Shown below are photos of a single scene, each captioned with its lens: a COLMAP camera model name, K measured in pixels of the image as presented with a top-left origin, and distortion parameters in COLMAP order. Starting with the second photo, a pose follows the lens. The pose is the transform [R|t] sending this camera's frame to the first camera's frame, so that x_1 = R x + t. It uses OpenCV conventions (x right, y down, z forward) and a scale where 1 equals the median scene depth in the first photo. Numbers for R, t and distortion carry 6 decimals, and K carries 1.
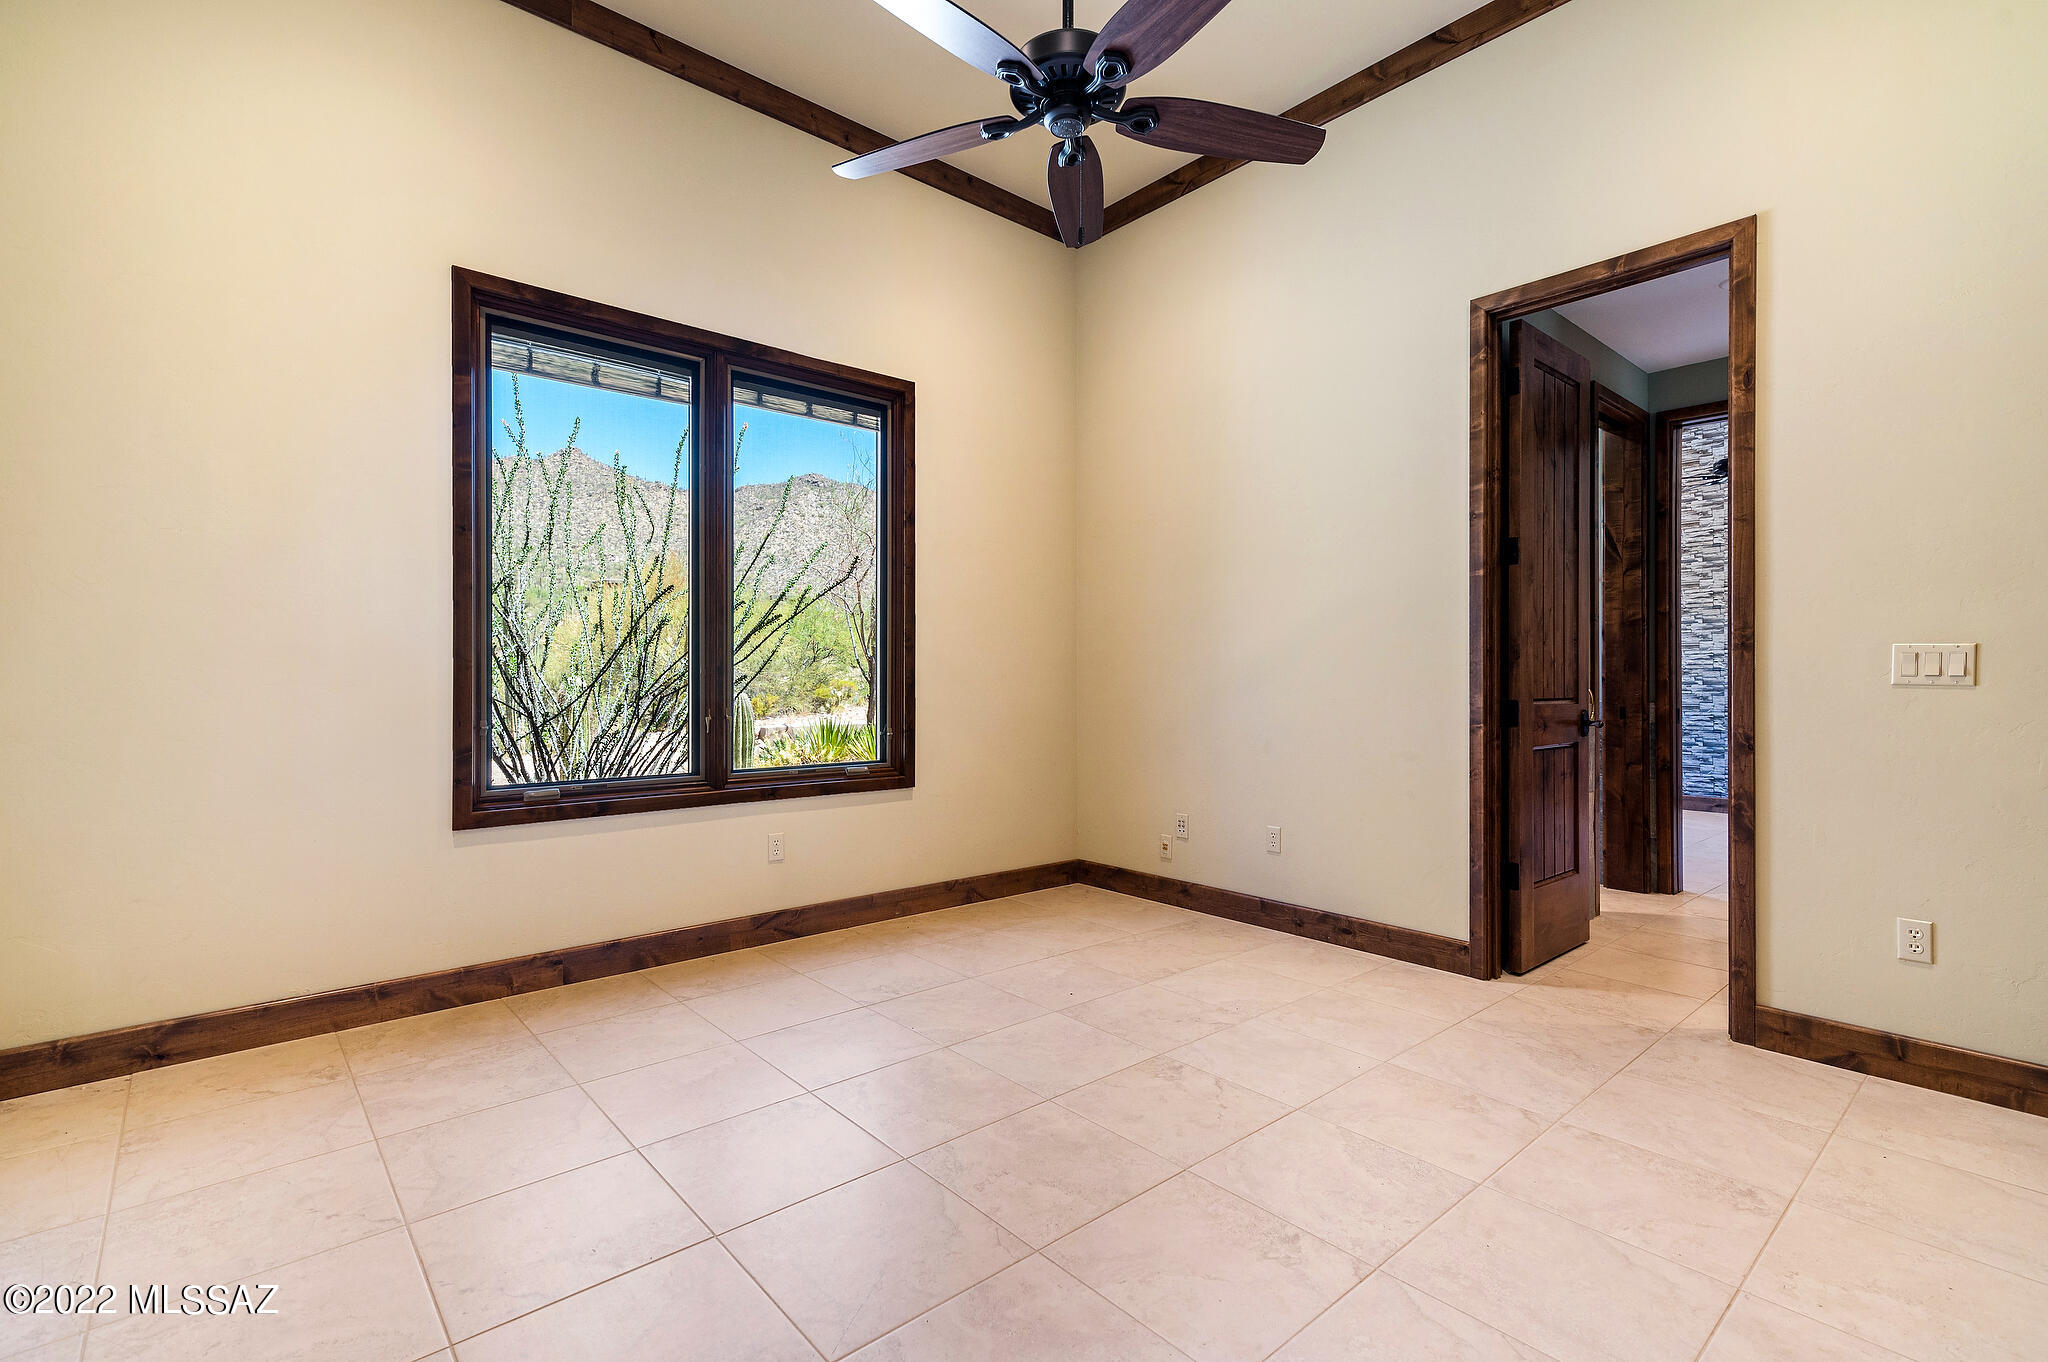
lens RADIAL K [[933.0, 0, 1024.0], [0, 933.0, 681.0], [0, 0, 1]] dist [0.016738, 0.000047]
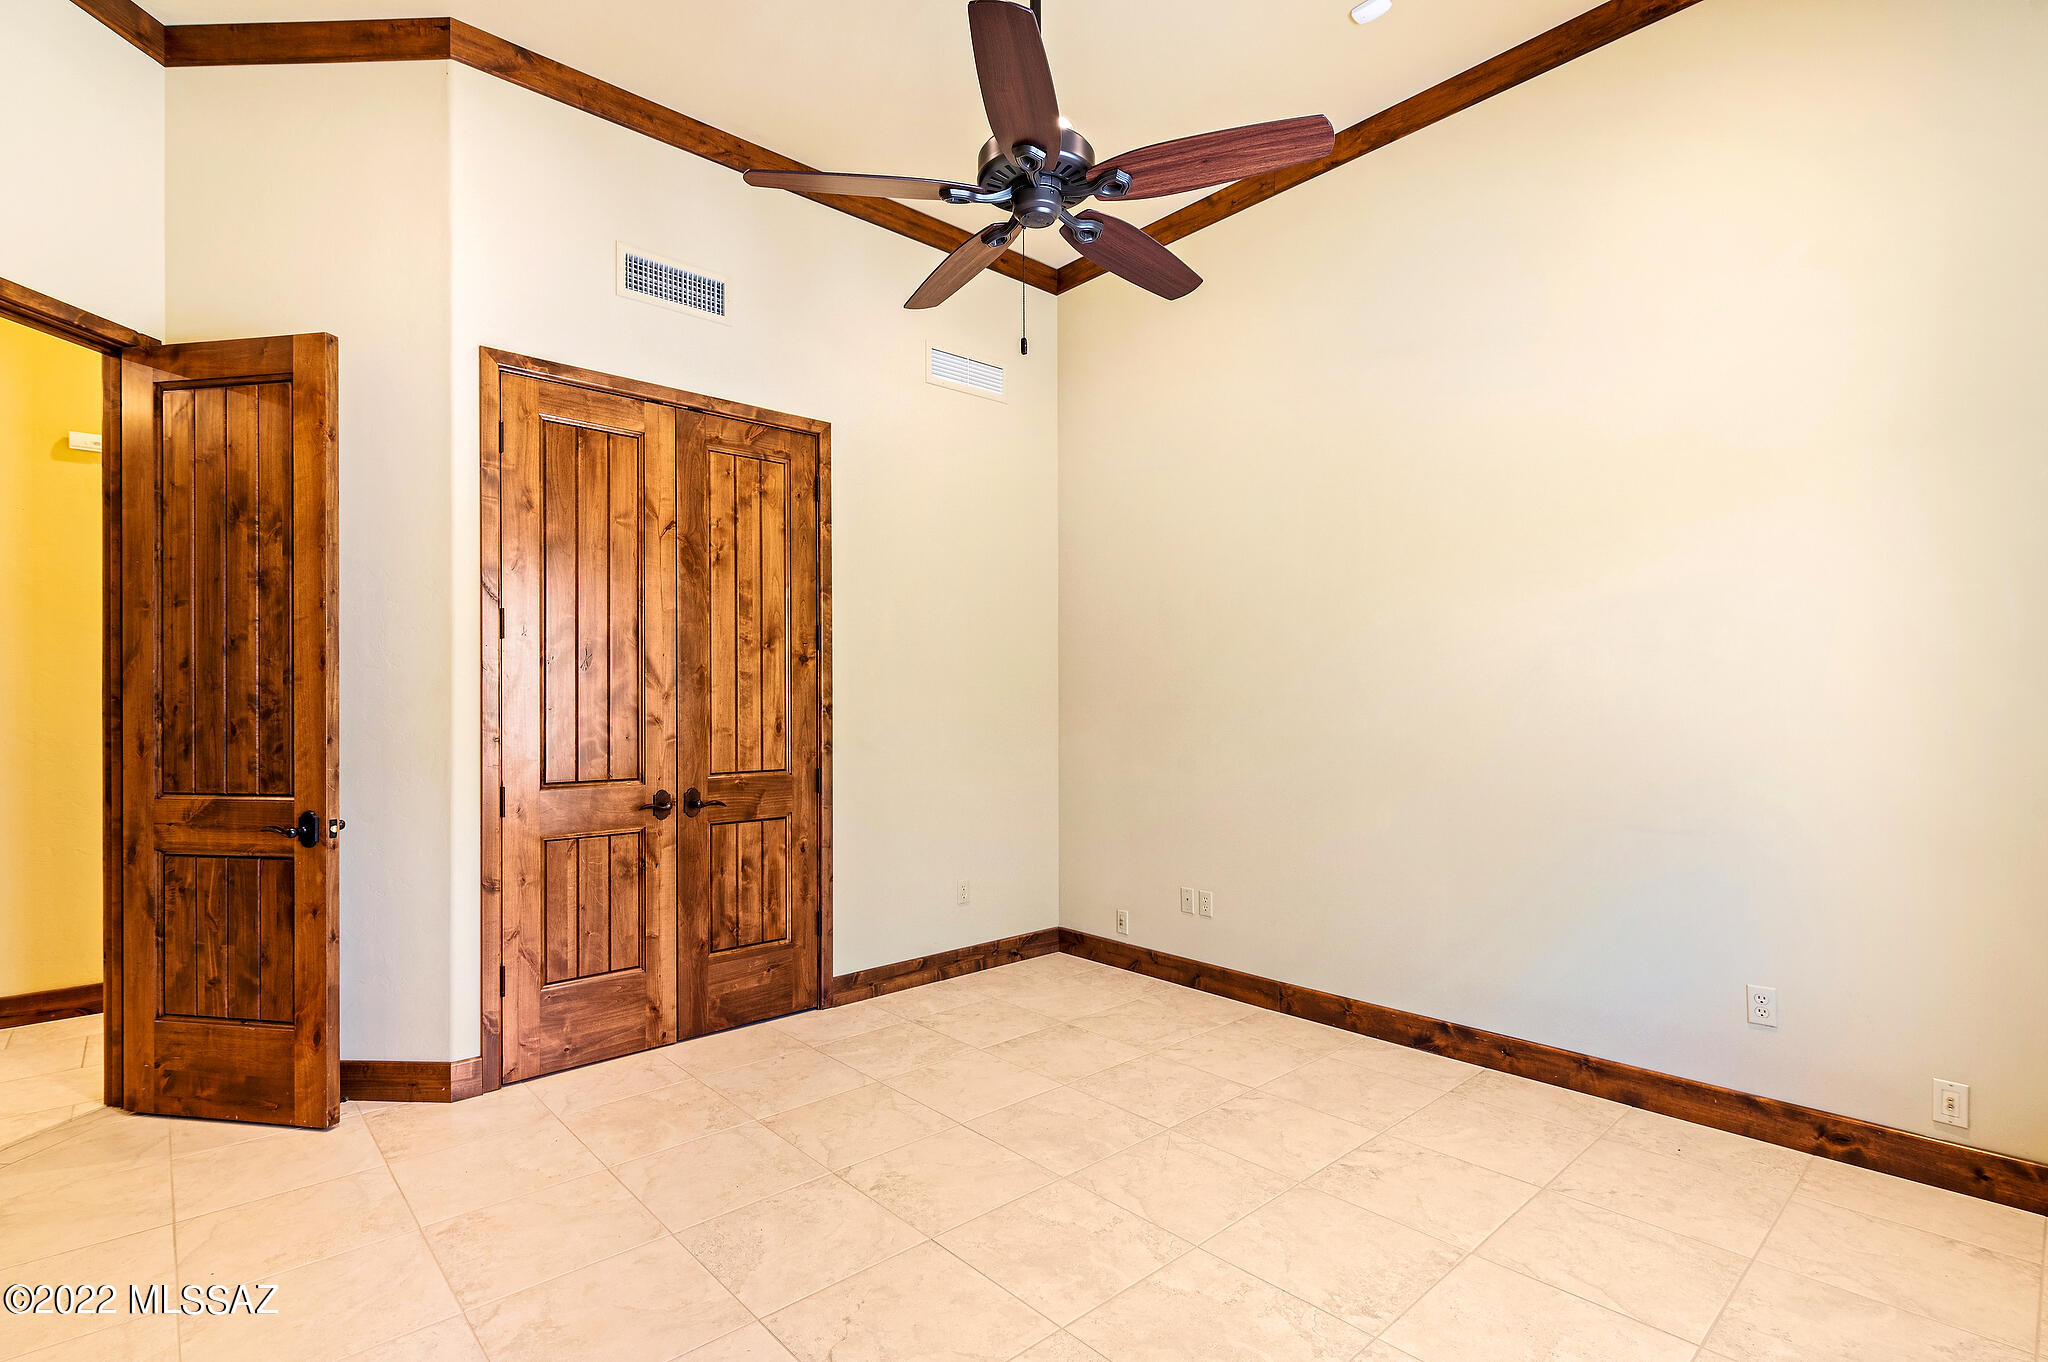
lens RADIAL K [[959.4, 0, 1024.7], [0, 959.4, 705.7], [0, 0, 1]] dist [0.001392, 0.000008]
pose [[-0.999835, 0.002573, -0.017960, 0.062291], [0.002526, 0.999993, 0.002647, -0.070005], [0.017967, 0.002601, -0.999835, 1.576990]]
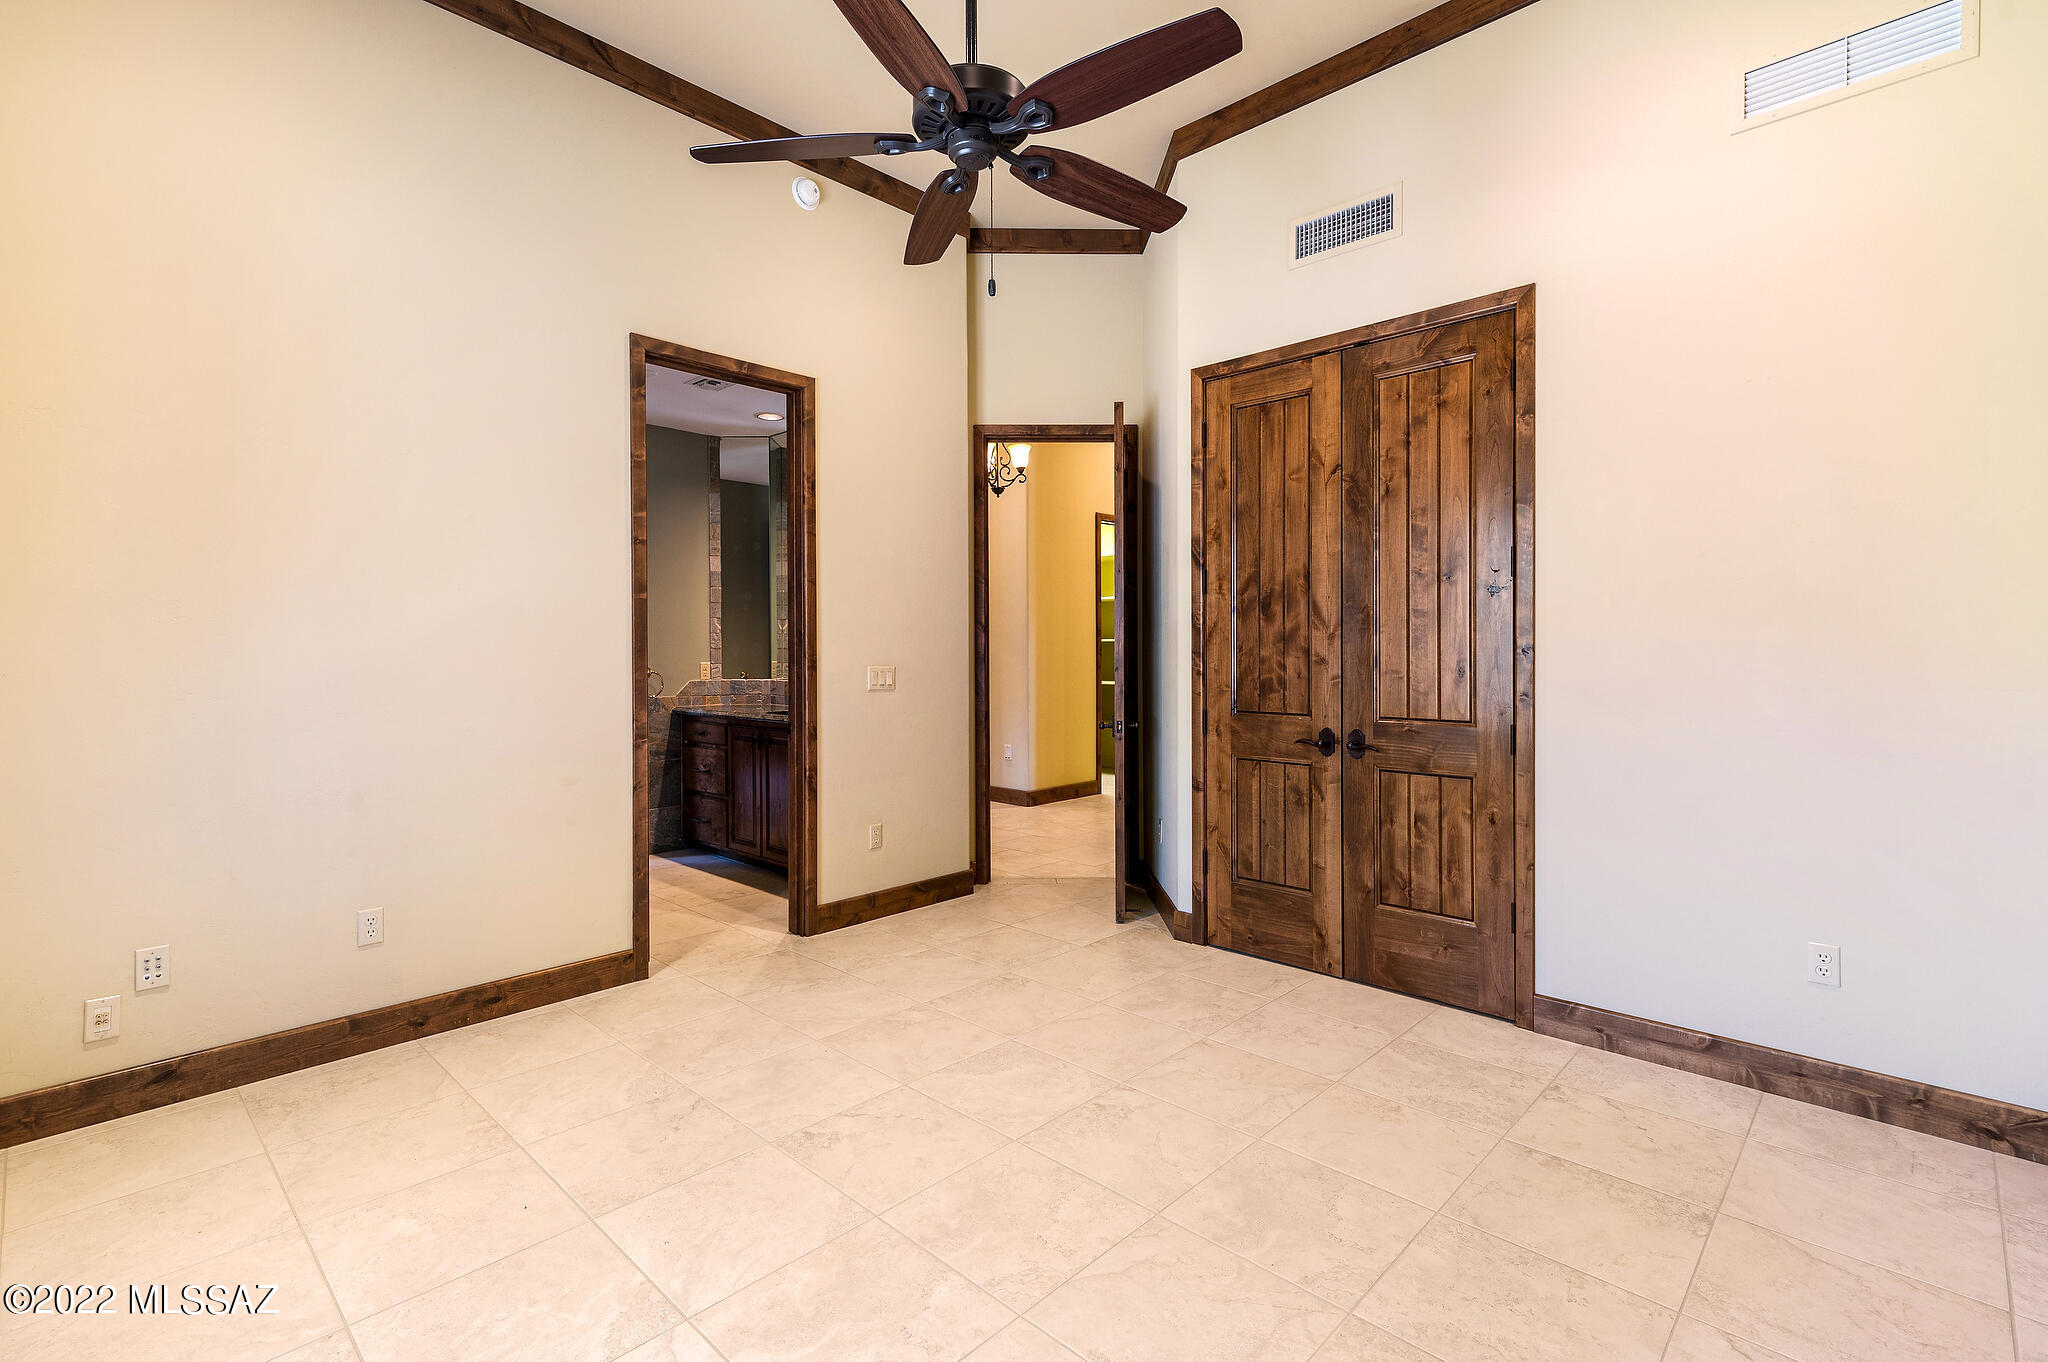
lens RADIAL K [[936.1, 0, 1007.5], [0, 936.1, 657.7], [0, 0, 1]] dist [0.017148, -0.000274]
pose [[-0.078927, -0.011135, 0.996818, -0.738104], [0.003688, 0.999928, 0.011462, -0.068682], [-0.996874, 0.004581, -0.078880, 0.824910]]
